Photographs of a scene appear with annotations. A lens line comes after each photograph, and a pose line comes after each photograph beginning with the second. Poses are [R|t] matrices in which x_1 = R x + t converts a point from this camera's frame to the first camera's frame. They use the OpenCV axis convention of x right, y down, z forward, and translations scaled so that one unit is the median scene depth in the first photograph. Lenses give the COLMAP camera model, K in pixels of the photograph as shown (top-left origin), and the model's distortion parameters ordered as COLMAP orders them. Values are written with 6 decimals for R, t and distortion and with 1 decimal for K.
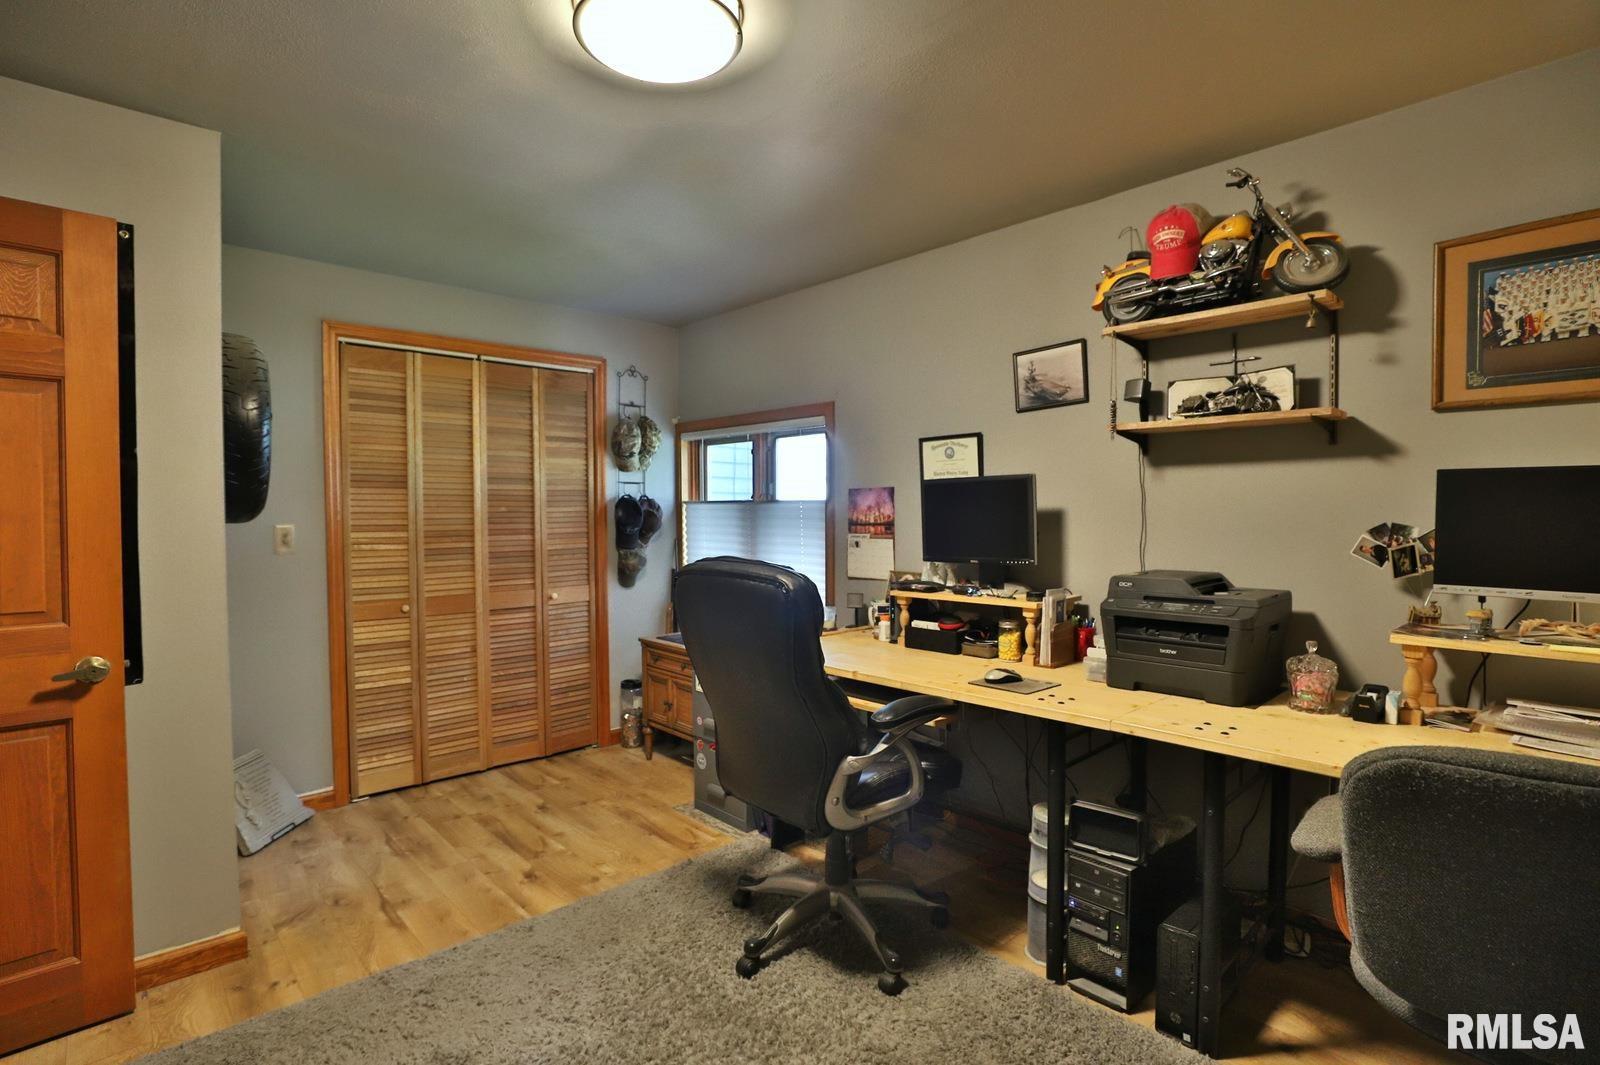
lens RADIAL K [[767.8, 0, 798.6], [0, 767.8, 534.3], [0, 0, 1]] dist [-0.036700, 0.006252]
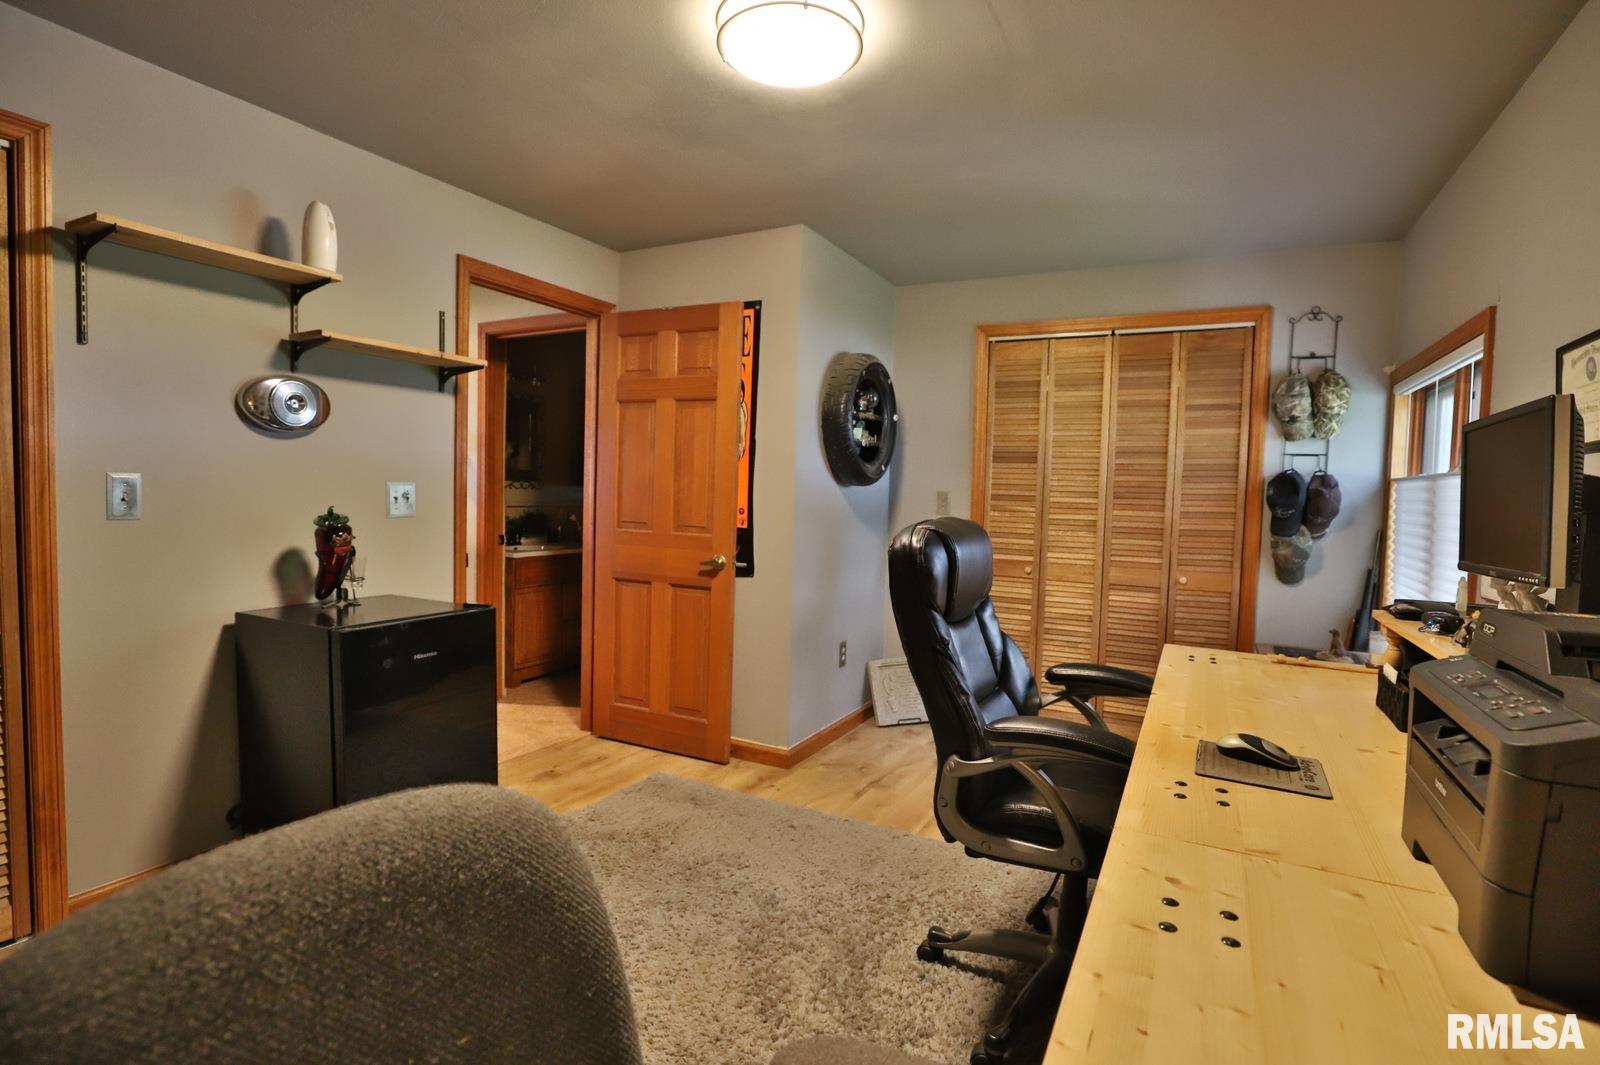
lens RADIAL K [[767.8, 0, 798.7], [0, 767.8, 531.9], [0, 0, 1]] dist [-0.036700, 0.006252]
pose [[0.330683, 0.062665, -0.941659, 0.383593], [-0.056514, 0.997317, 0.046523, 0.006588], [0.942048, 0.037832, 0.333337, 0.265596]]
